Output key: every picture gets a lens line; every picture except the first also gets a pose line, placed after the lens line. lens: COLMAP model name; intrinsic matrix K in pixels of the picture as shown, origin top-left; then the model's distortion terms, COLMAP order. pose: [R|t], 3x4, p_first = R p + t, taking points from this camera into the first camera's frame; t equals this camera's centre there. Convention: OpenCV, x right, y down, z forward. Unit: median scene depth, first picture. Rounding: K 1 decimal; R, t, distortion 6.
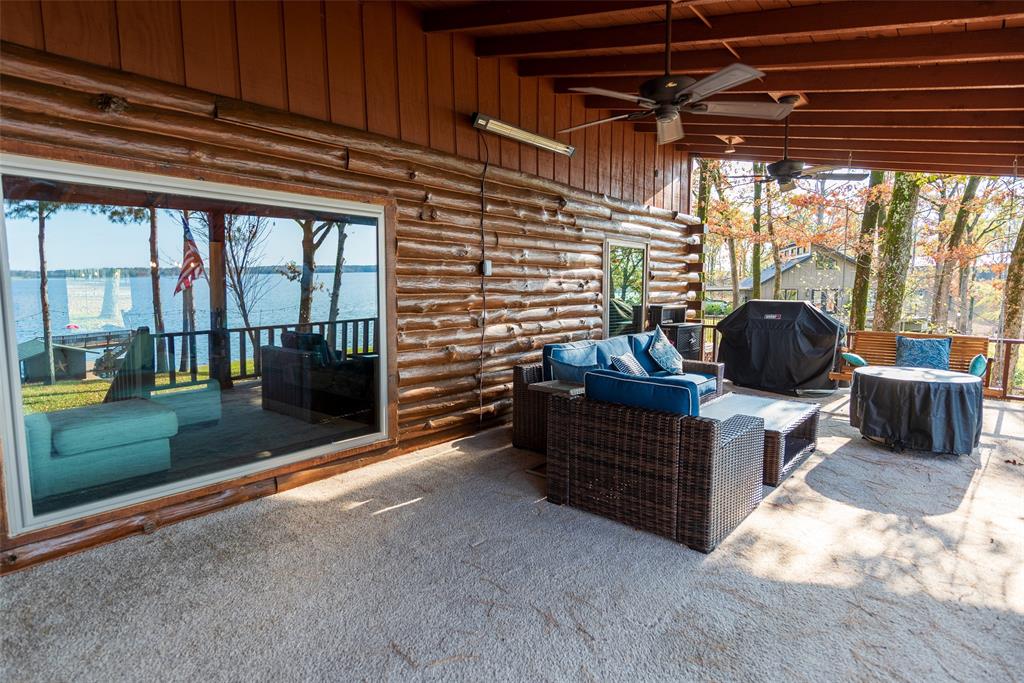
lens RADIAL K [[543.9, 0, 510.7], [0, 543.9, 335.6], [0, 0, 1]] dist [0.022107, -0.009307]
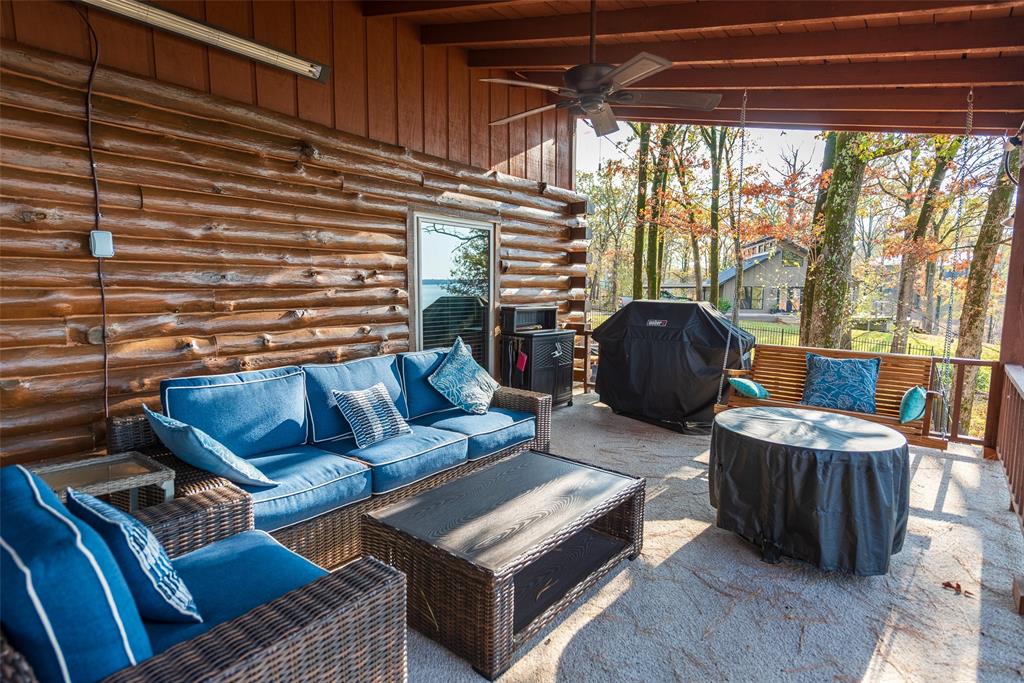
lens RADIAL K [[543.9, 0, 507.5], [0, 543.9, 338.4], [0, 0, 1]] dist [0.022107, -0.009307]
pose [[0.999492, 0.004491, 0.031550, 0.297362], [-0.004889, 0.999909, 0.012557, -0.026090], [-0.031490, -0.012705, 0.999423, 0.310128]]
